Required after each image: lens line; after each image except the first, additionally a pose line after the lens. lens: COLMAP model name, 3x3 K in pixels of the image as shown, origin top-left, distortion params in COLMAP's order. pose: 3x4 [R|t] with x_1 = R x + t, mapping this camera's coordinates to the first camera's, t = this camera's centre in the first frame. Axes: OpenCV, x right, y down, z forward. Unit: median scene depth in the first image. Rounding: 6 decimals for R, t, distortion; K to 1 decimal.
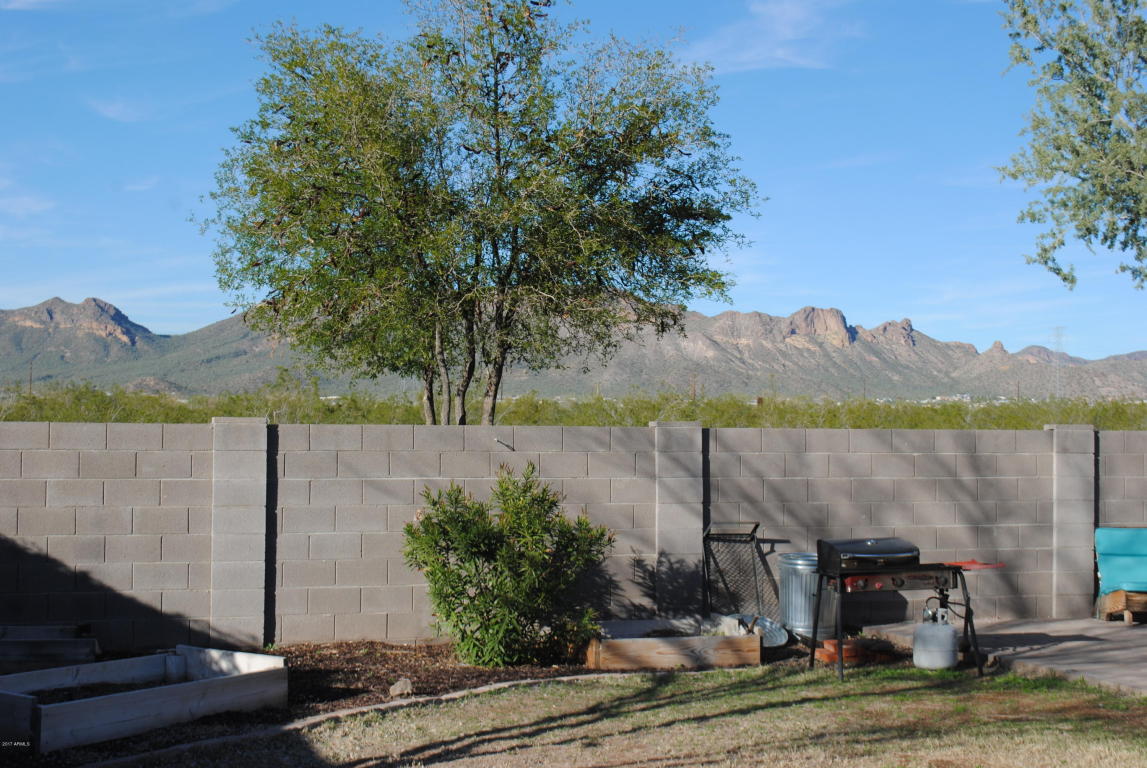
lens RADIAL K [[1667.5, 0, 570.2], [0, 1667.5, 376.6], [0, 0, 1]] dist [-0.043358, 0.000000]
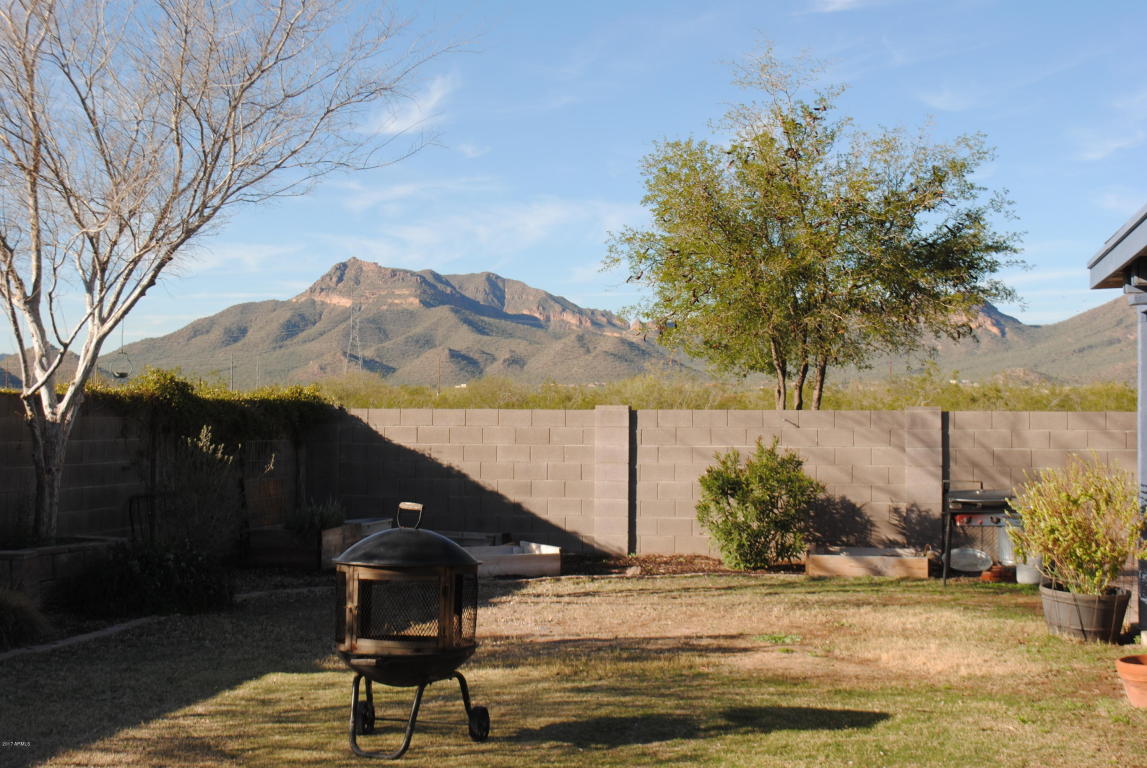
lens RADIAL K [[1667.5, 0, 572.4], [0, 1667.5, 387.6], [0, 0, 1]] dist [-0.043358, 0.000000]
pose [[0.870899, -0.010438, -0.491352, 0.482751], [0.016396, 0.999835, 0.007821, -0.004233], [0.491189, -0.014867, 0.870926, -0.328268]]
